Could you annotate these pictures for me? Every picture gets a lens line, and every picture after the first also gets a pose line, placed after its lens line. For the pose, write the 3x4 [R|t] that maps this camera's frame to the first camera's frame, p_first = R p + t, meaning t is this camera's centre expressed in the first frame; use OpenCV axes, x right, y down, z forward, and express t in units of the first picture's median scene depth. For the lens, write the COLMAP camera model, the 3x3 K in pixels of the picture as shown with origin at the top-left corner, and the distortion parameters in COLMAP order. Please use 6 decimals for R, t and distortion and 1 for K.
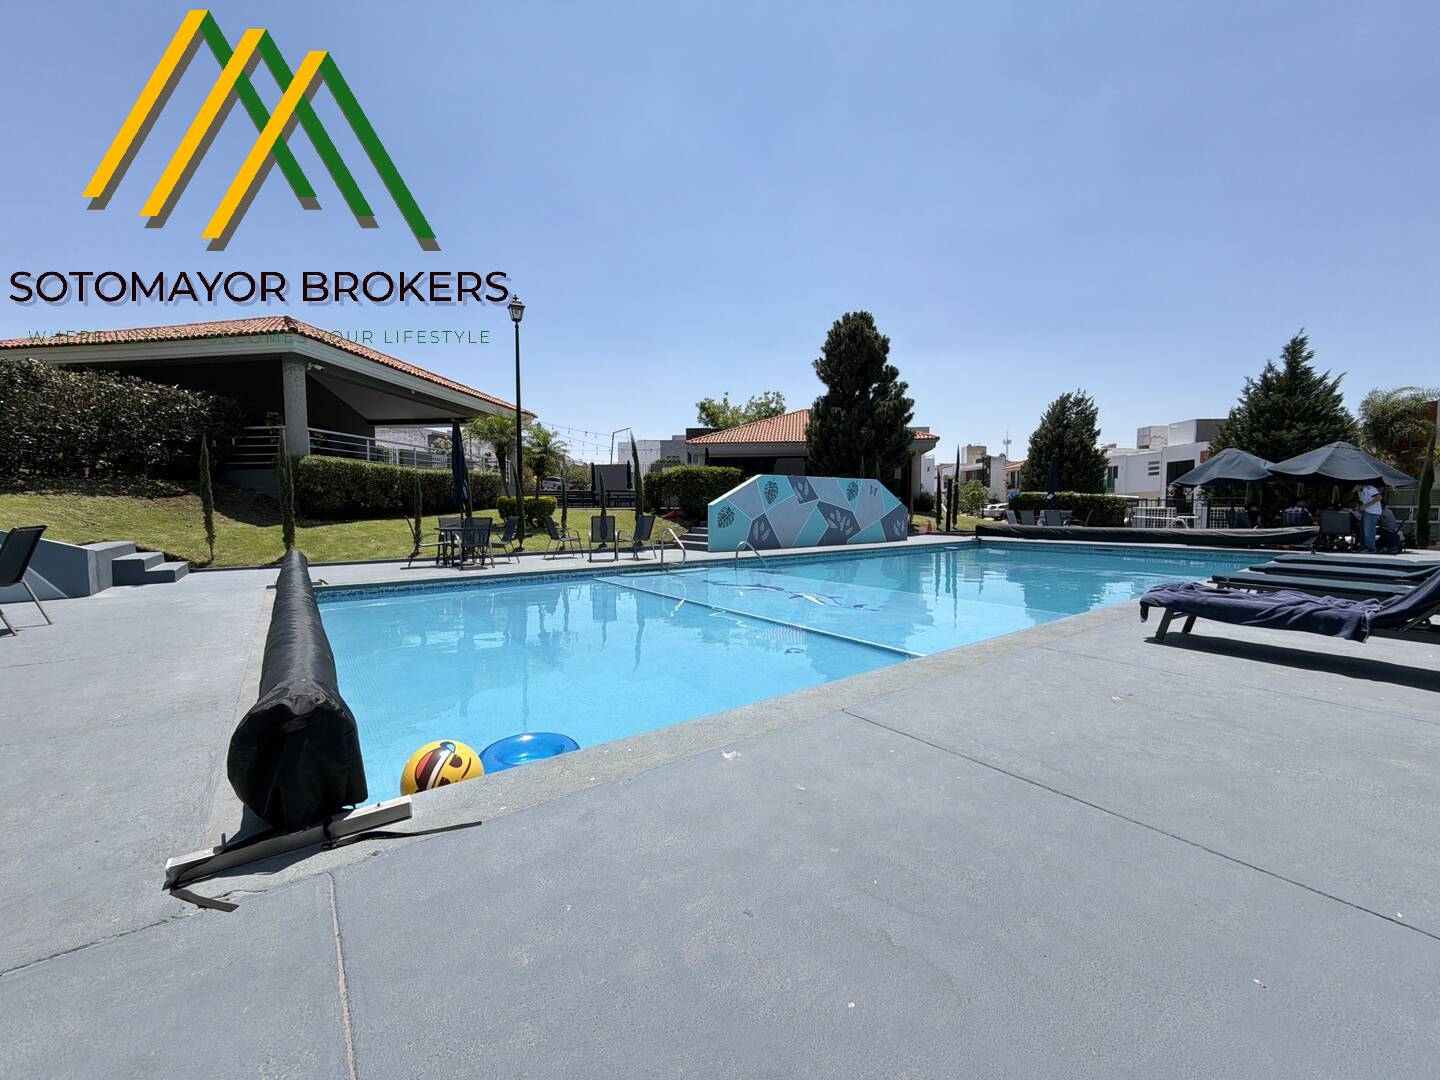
lens RADIAL K [[573.9, 0, 719.0], [0, 573.9, 539.6], [0, 0, 1]] dist [0.000888, 0.000053]
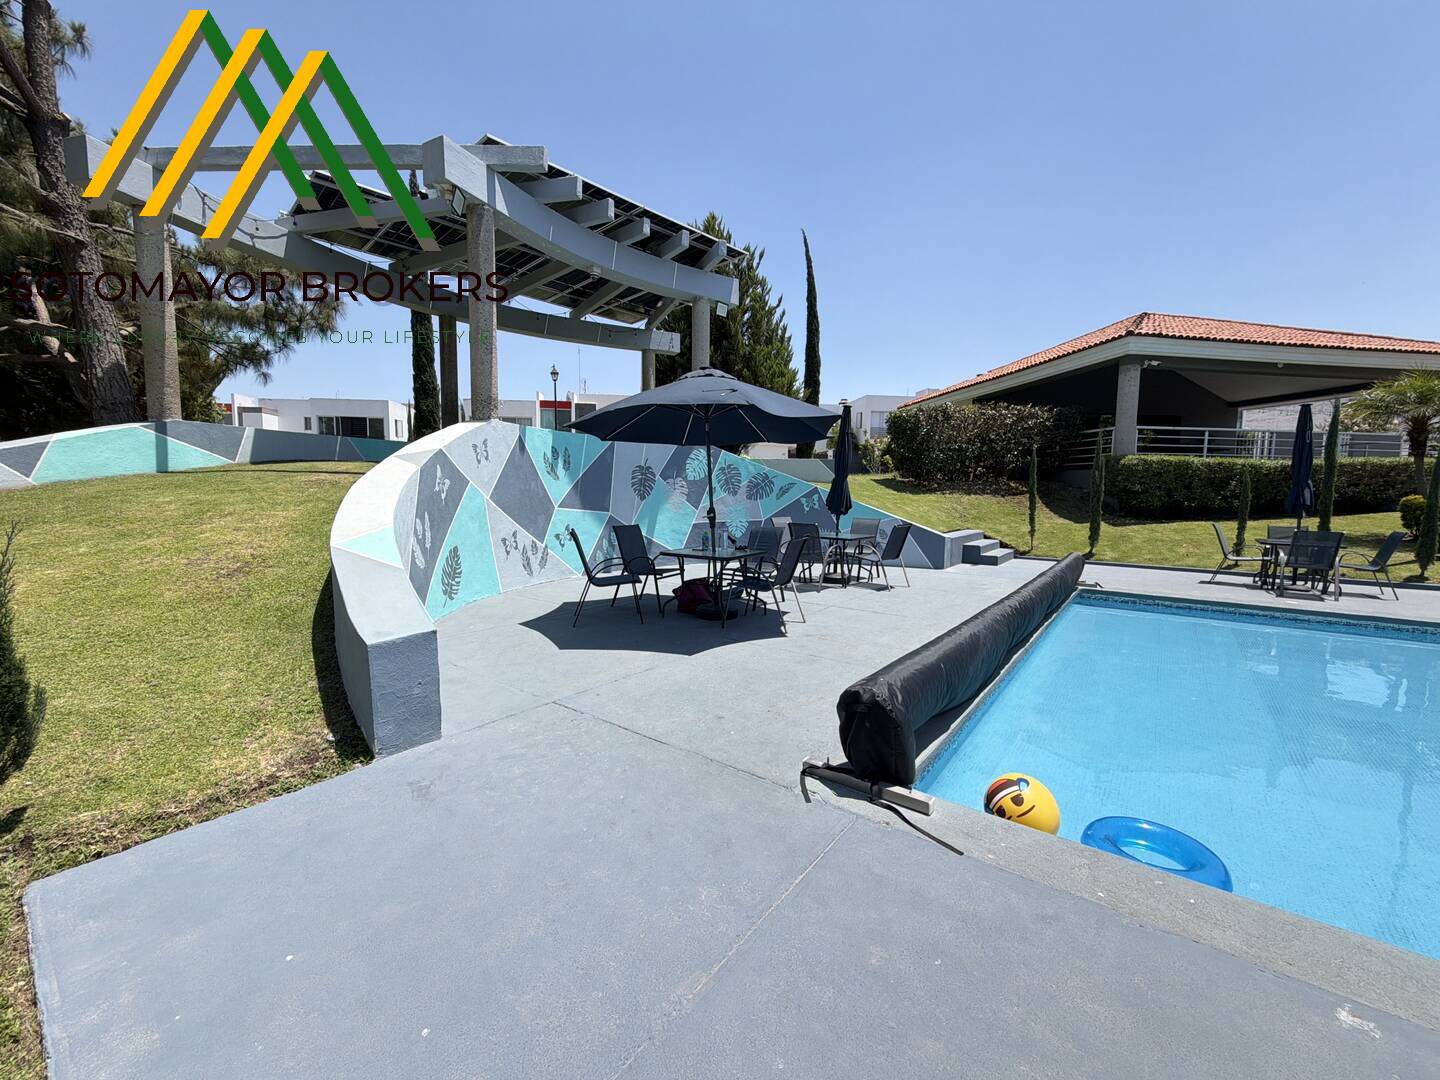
lens RADIAL K [[574.9, 0, 721.7], [0, 574.9, 541.2], [0, 0, 1]] dist [0.001051, -0.000315]
pose [[0.274023, 0.092964, -0.957219, 0.066997], [-0.066109, 0.994784, 0.077687, -0.024215], [0.959448, 0.041993, 0.278740, 0.029244]]
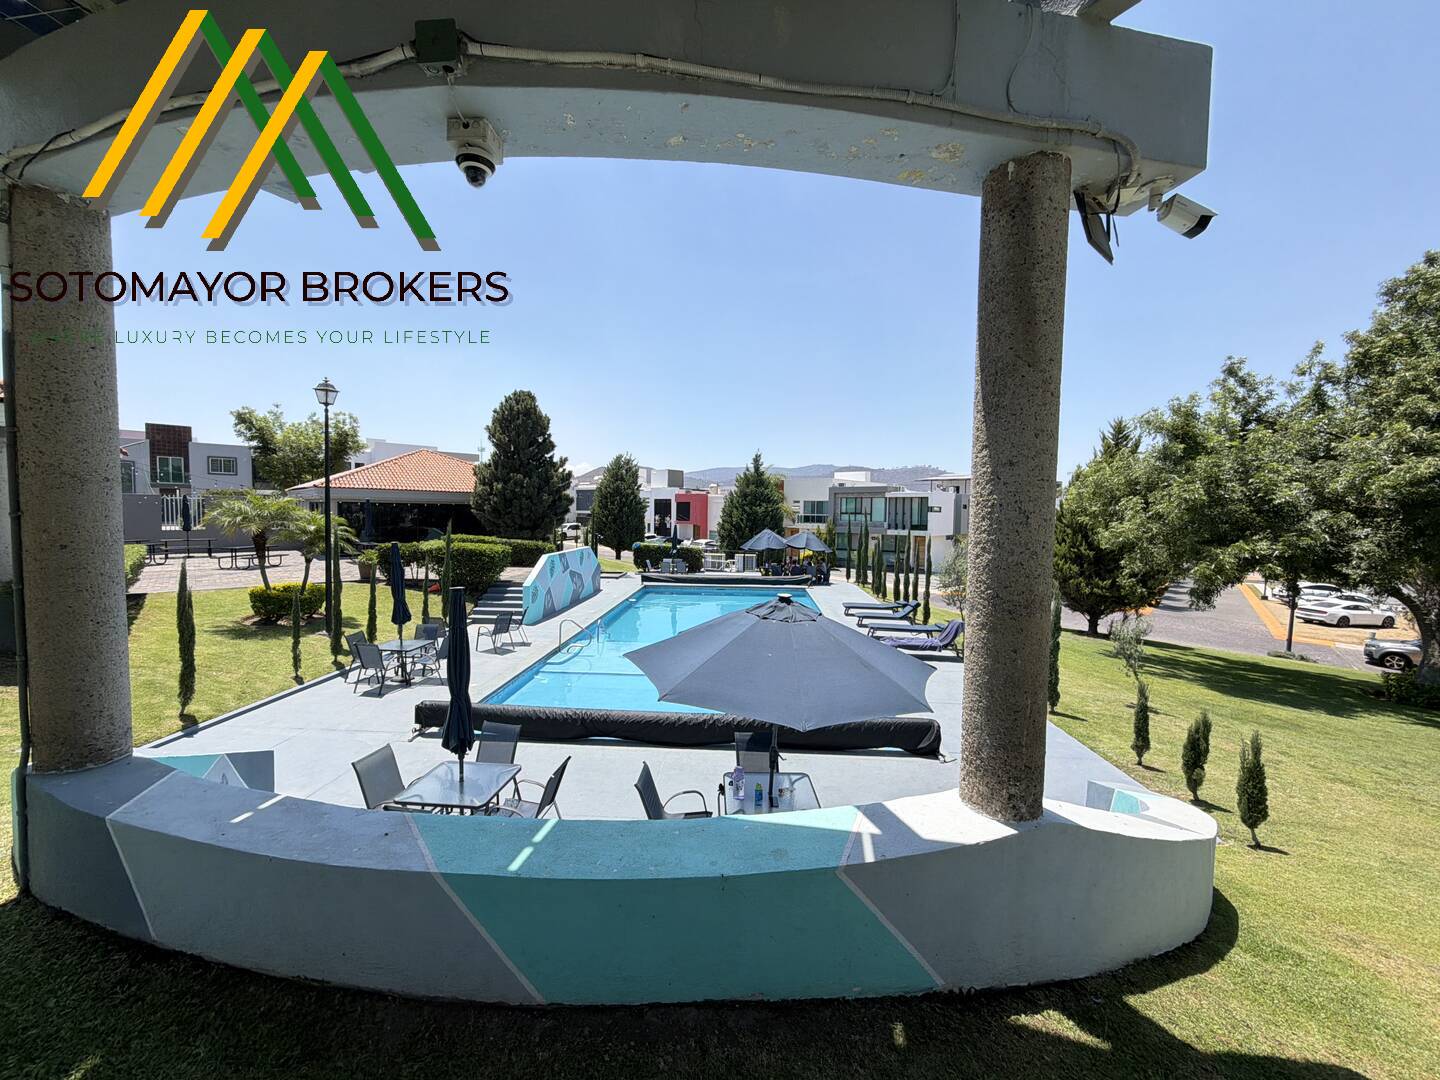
lens RADIAL K [[573.9, 0, 719.0], [0, 573.9, 539.6], [0, 0, 1]] dist [0.000888, 0.000053]
pose [[0.643667, -0.023996, 0.764930, -0.684751], [0.025626, 0.999624, 0.009794, -0.161906], [-0.764877, 0.013298, 0.644039, -0.081455]]
